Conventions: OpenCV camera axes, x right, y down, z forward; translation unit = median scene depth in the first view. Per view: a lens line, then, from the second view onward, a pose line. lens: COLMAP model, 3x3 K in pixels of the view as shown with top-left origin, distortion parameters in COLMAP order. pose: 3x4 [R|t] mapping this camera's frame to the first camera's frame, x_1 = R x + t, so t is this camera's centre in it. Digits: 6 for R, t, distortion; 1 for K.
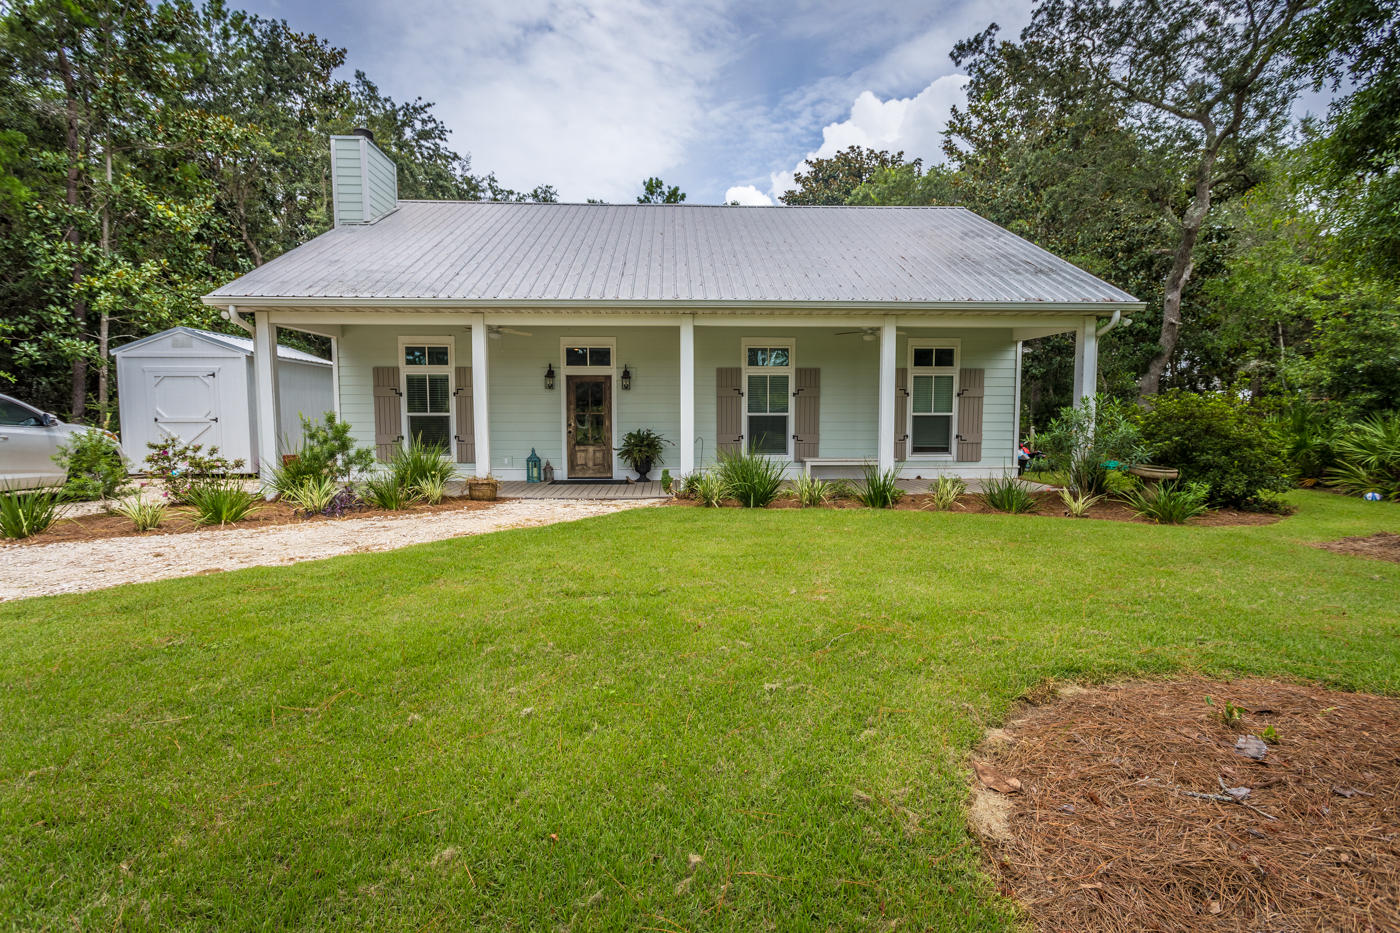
lens RADIAL K [[693.3, 0, 700.2], [0, 693.3, 436.8], [0, 0, 1]] dist [0.034484, 0.000103]
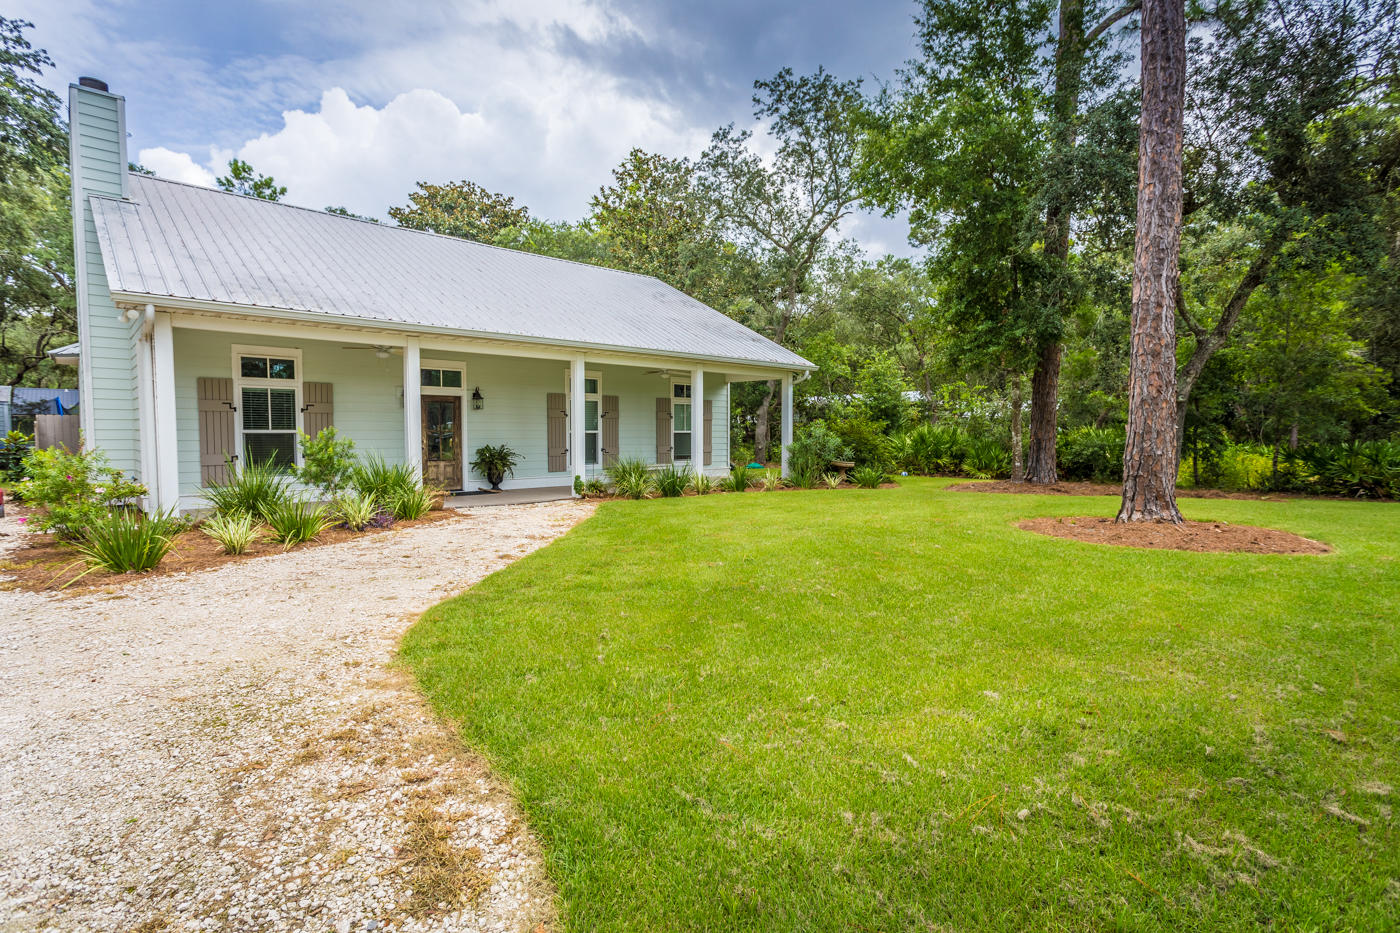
lens RADIAL K [[690.9, 0, 700.0], [0, 690.9, 466.5], [0, 0, 1]] dist [0.000894, 0.000122]
pose [[0.756419, -0.030650, 0.653368, -0.555493], [0.021695, 0.999528, 0.021771, 0.006721], [-0.653727, -0.002293, 0.756727, -0.071162]]
